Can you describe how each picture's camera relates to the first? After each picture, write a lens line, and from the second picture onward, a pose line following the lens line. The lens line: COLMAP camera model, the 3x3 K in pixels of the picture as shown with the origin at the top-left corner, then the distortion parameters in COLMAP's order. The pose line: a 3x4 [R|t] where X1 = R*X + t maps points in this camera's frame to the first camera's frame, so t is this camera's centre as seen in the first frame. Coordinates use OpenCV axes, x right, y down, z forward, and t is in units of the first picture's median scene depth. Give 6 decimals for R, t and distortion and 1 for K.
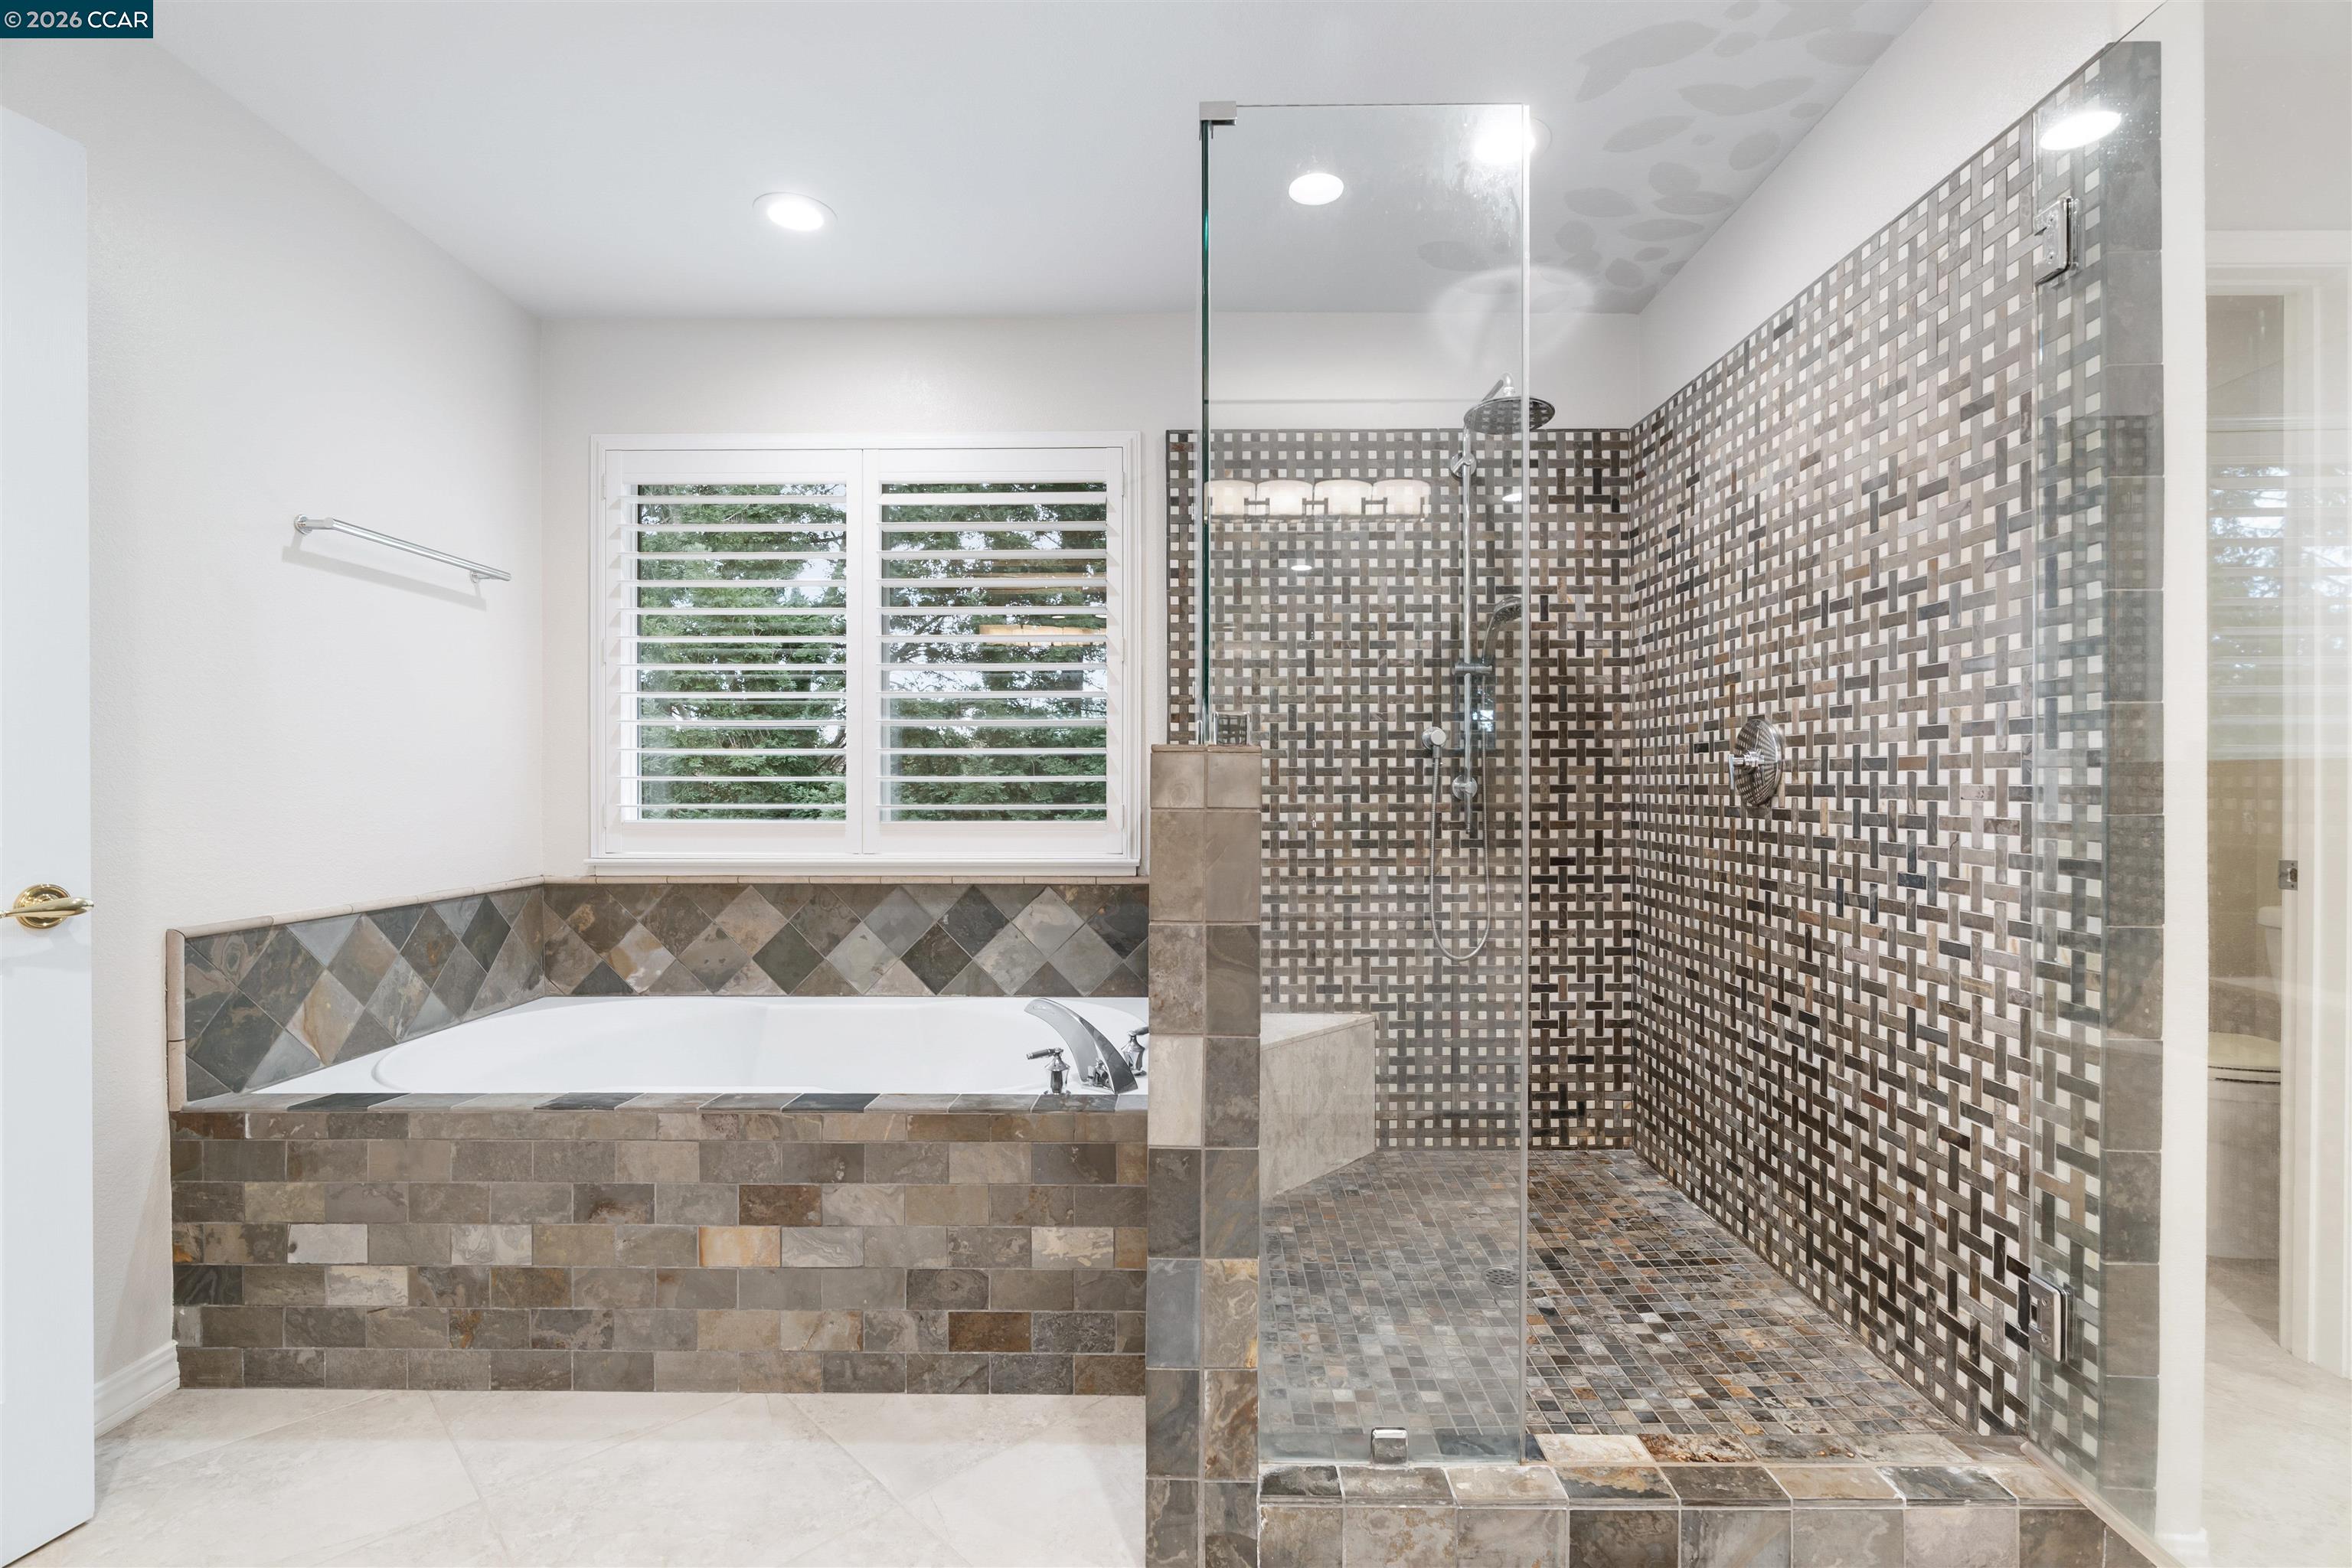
lens RADIAL K [[1079.8, 0, 1183.7], [0, 1079.8, 789.6], [0, 0, 1]] dist [-0.006544, 0.000834]
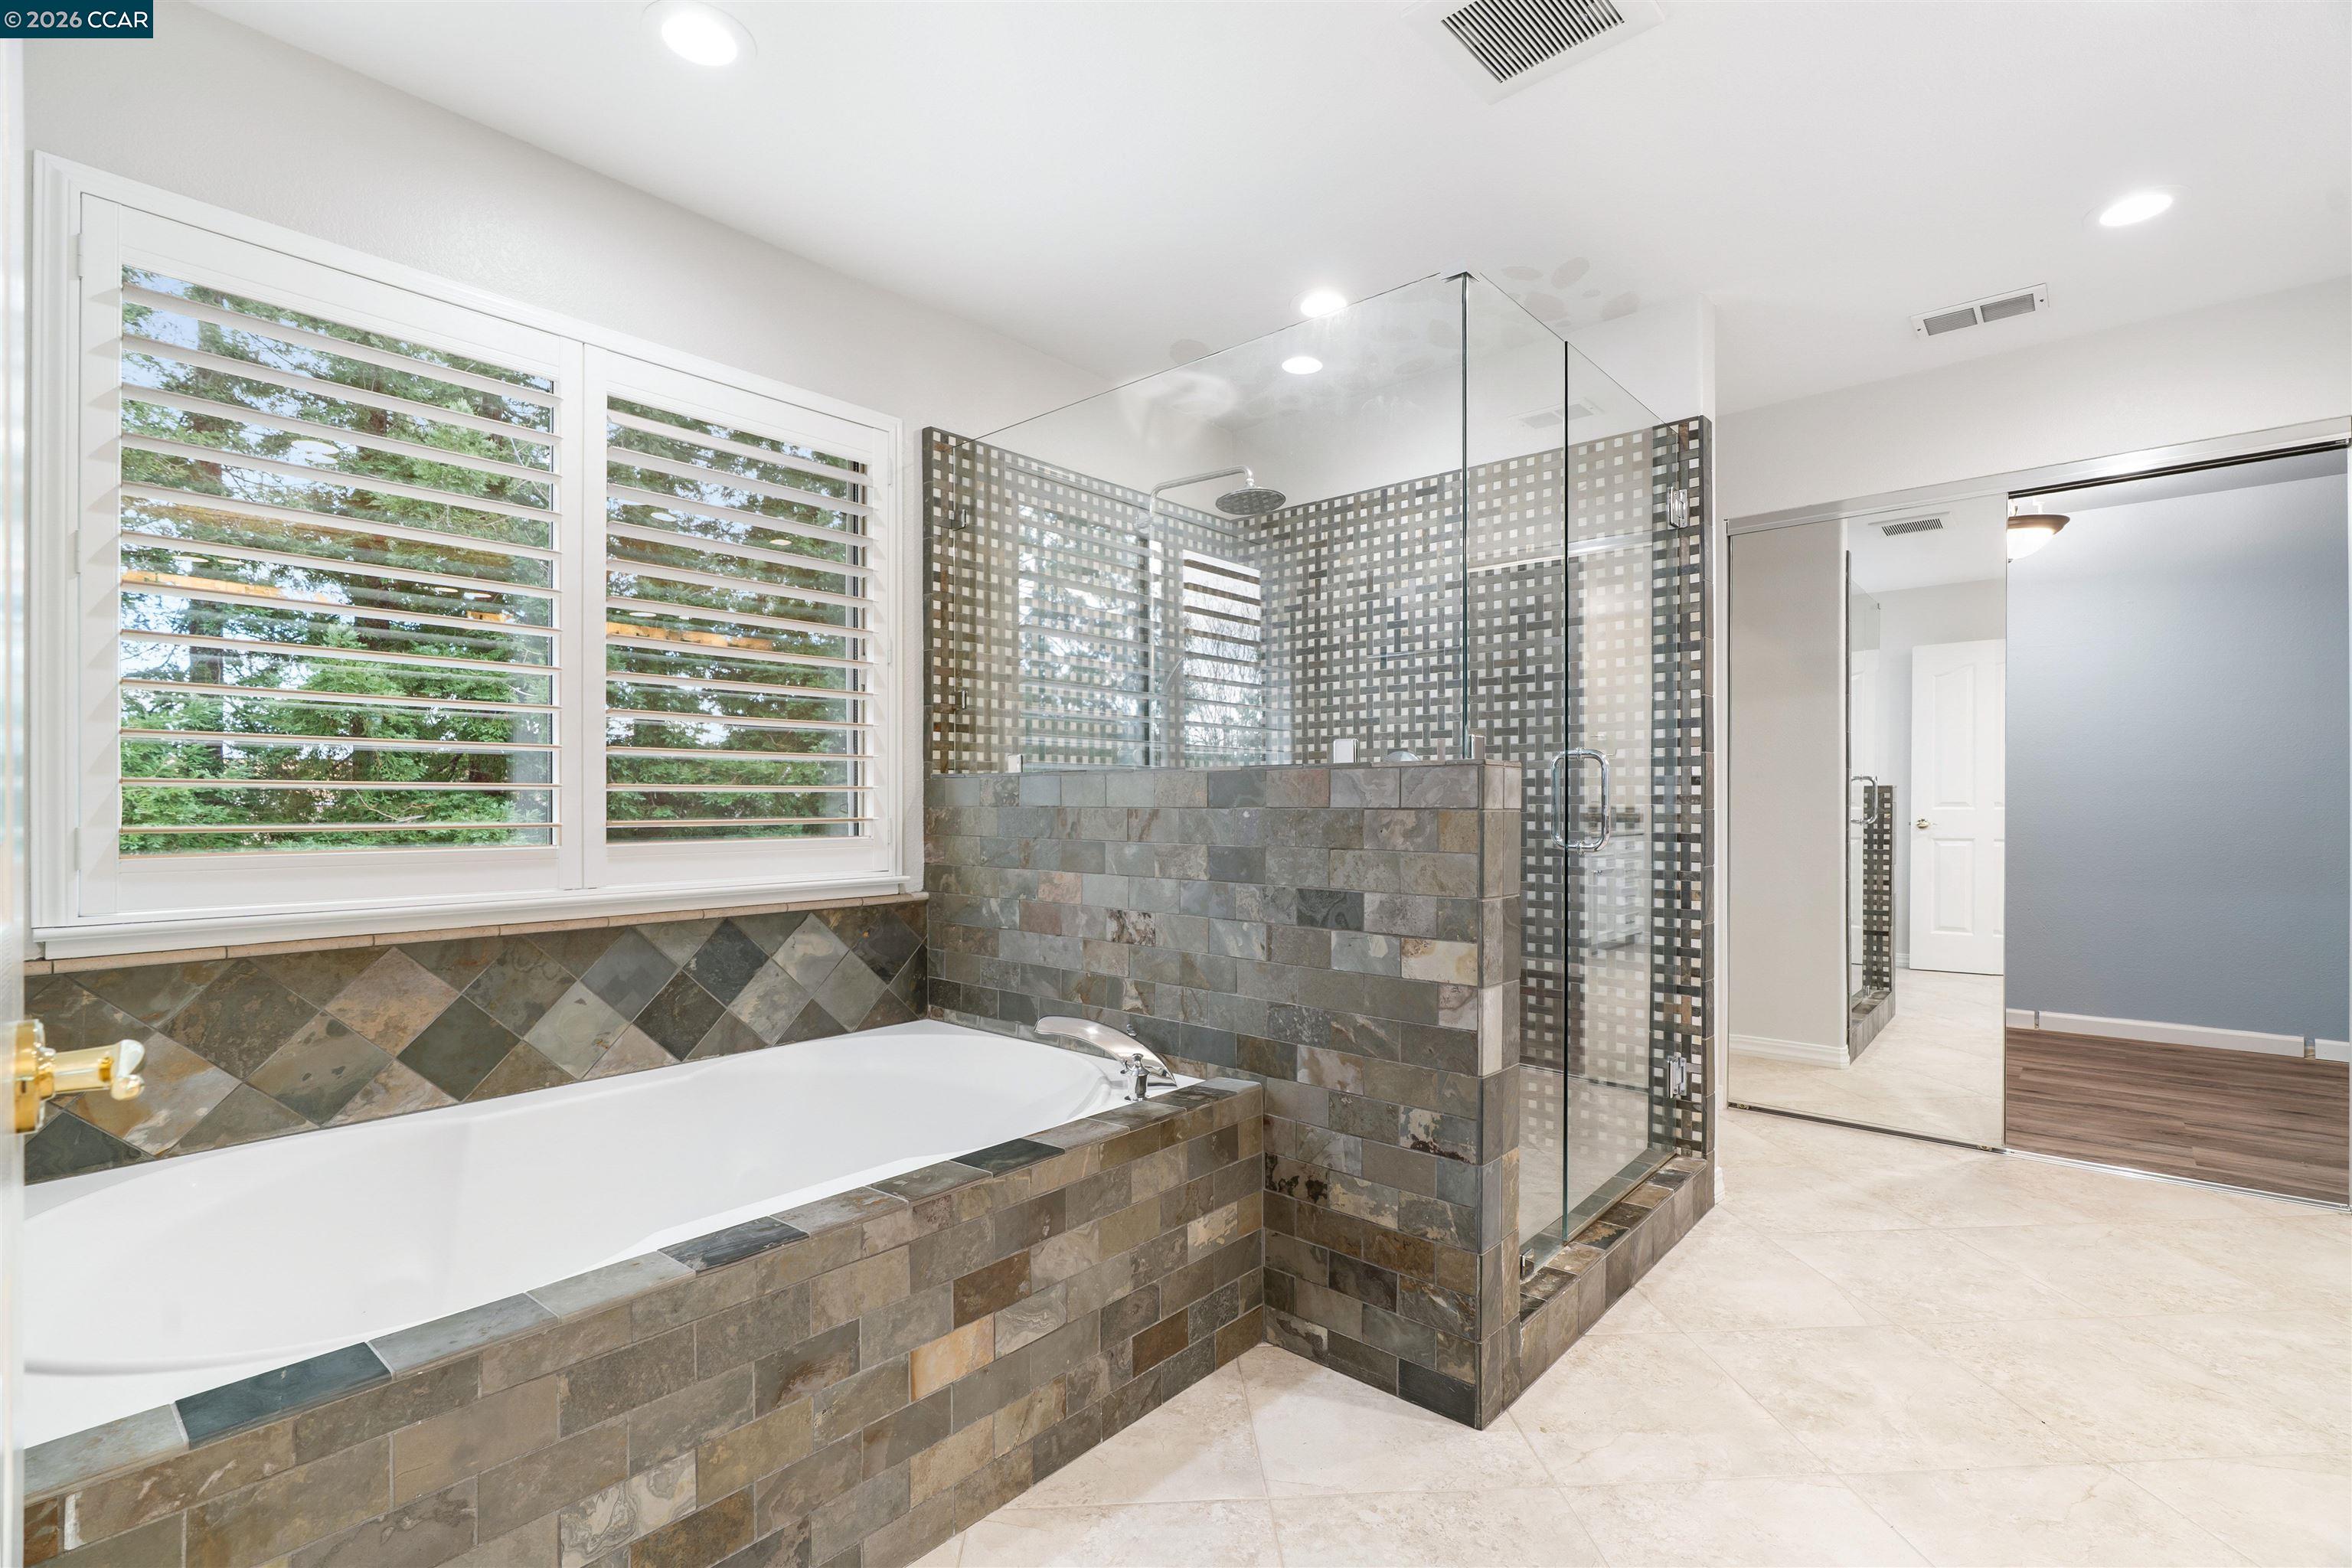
lens RADIAL K [[1053.2, 0, 1173.3], [0, 1053.2, 802.9], [0, 0, 1]] dist [-0.002468, 0.000293]
pose [[0.660035, -0.002066, 0.751232, -0.575402], [0.006065, 0.999978, -0.002579, 0.005323], [-0.751210, 0.006259, 0.660033, 0.221493]]
